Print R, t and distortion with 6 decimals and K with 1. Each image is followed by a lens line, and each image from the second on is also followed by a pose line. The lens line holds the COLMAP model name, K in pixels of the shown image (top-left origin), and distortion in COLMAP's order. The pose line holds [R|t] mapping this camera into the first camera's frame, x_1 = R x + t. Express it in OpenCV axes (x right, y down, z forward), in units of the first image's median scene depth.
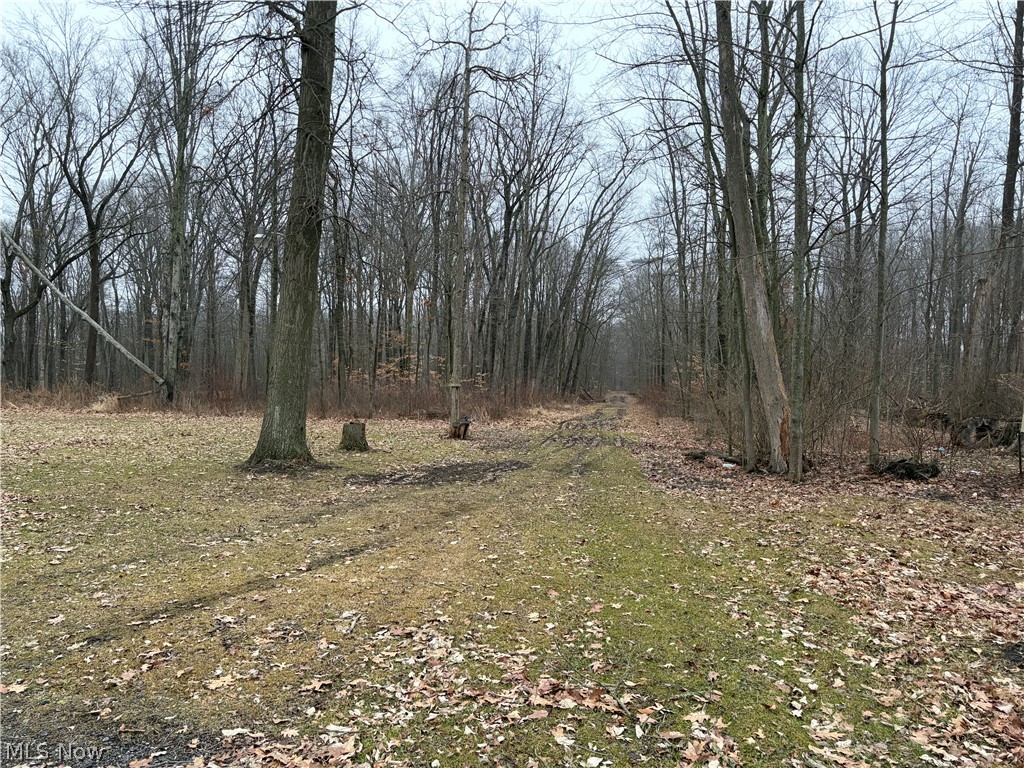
lens RADIAL K [[769.4, 0, 517.0], [0, 769.4, 387.3], [0, 0, 1]] dist [0.062240, -0.063482]
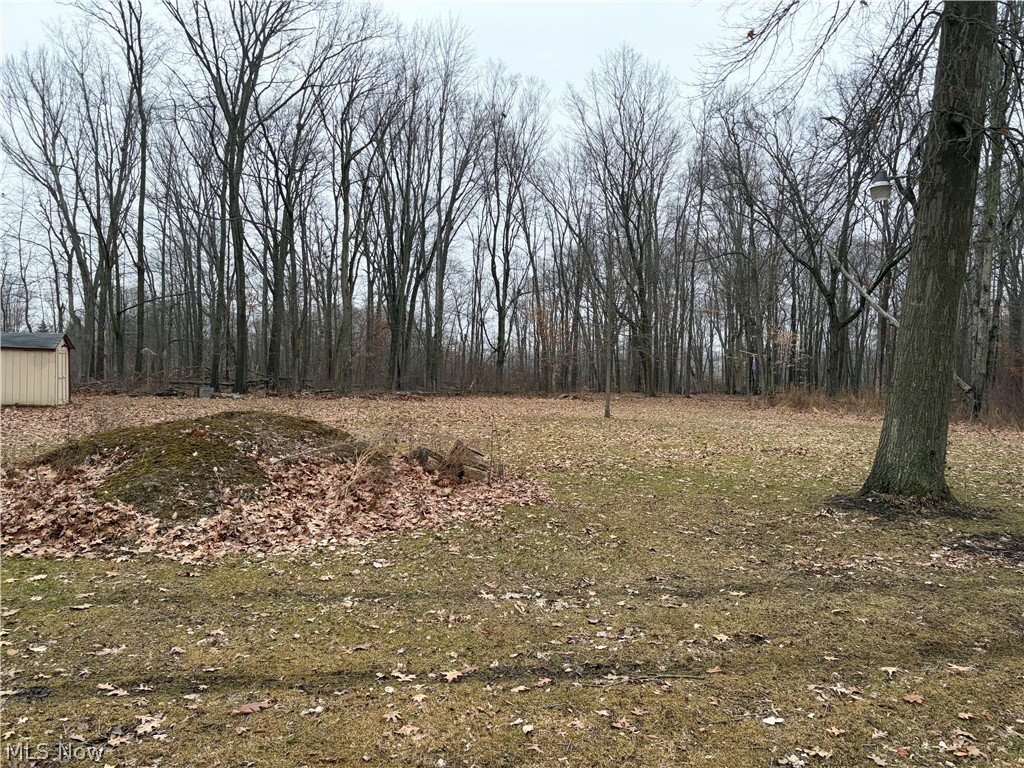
lens RADIAL K [[769.4, 0, 523.5], [0, 769.4, 394.1], [0, 0, 1]] dist [0.062240, -0.063482]
pose [[0.505702, 0.009990, -0.862651, 0.132223], [-0.012110, 0.999917, 0.004480, 0.002668], [0.862623, 0.008181, 0.505781, 0.339319]]
